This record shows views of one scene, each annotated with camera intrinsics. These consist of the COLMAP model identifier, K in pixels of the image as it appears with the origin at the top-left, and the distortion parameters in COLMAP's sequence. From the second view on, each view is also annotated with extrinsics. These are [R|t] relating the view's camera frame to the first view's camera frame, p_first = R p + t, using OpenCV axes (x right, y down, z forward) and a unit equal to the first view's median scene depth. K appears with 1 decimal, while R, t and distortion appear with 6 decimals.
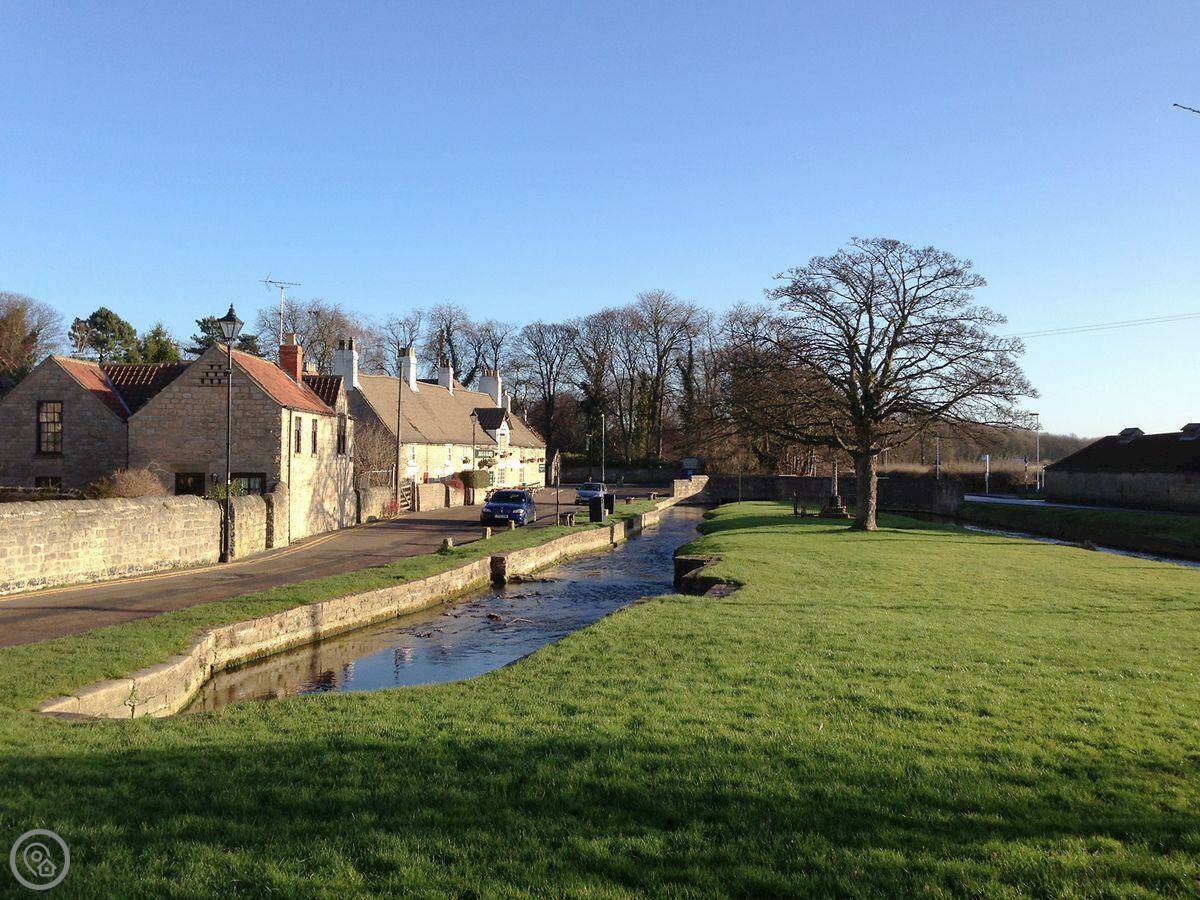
lens RADIAL K [[1077.7, 0, 600.0], [0, 1077.7, 450.0], [0, 0, 1]] dist [0.011029, 0.002145]
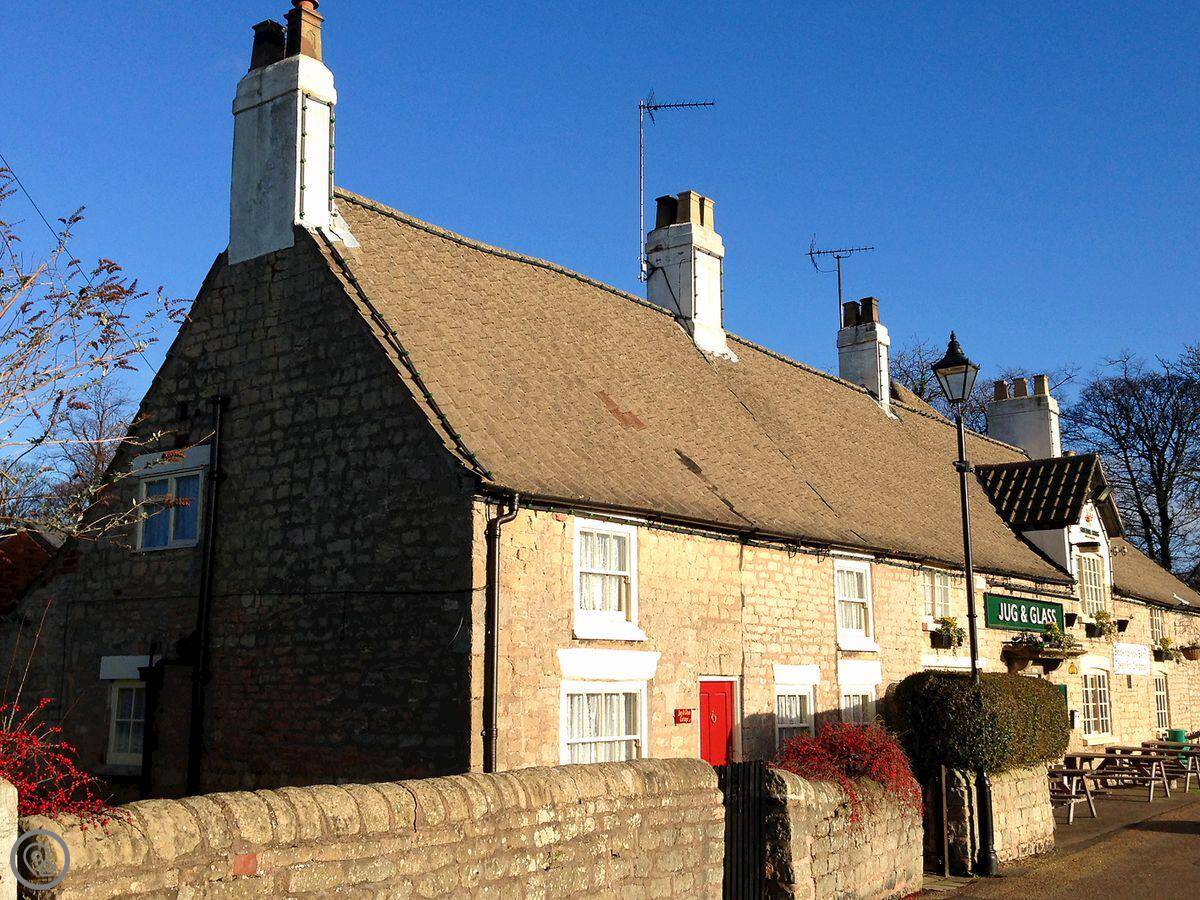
lens RADIAL K [[1246.9, 0, 600.0], [0, 1246.9, 450.0], [0, 0, 1]] dist [0.052336, 0.001369]
pose [[0.912080, -0.088173, -0.400420, -0.074199], [0.014722, 0.983016, -0.182928, 0.017652], [0.409748, 0.160950, 0.897887, 0.665699]]
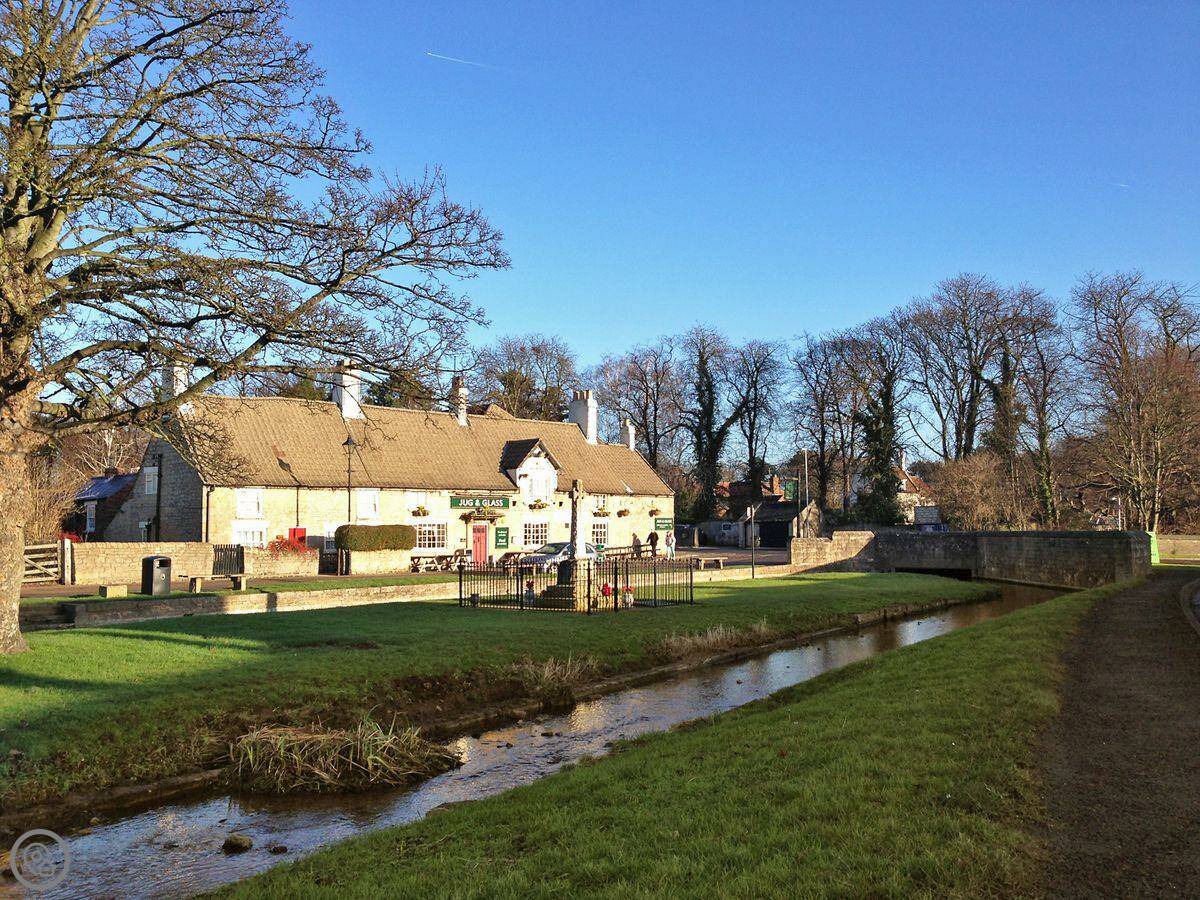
lens RADIAL K [[1077.7, 0, 600.0], [0, 1077.7, 450.0], [0, 0, 1]] dist [0.011029, 0.002145]
pose [[0.849379, -0.053318, -0.525084, 0.321805], [0.018235, 0.997255, -0.071766, 0.020479], [0.527469, 0.051382, 0.848019, 0.428926]]
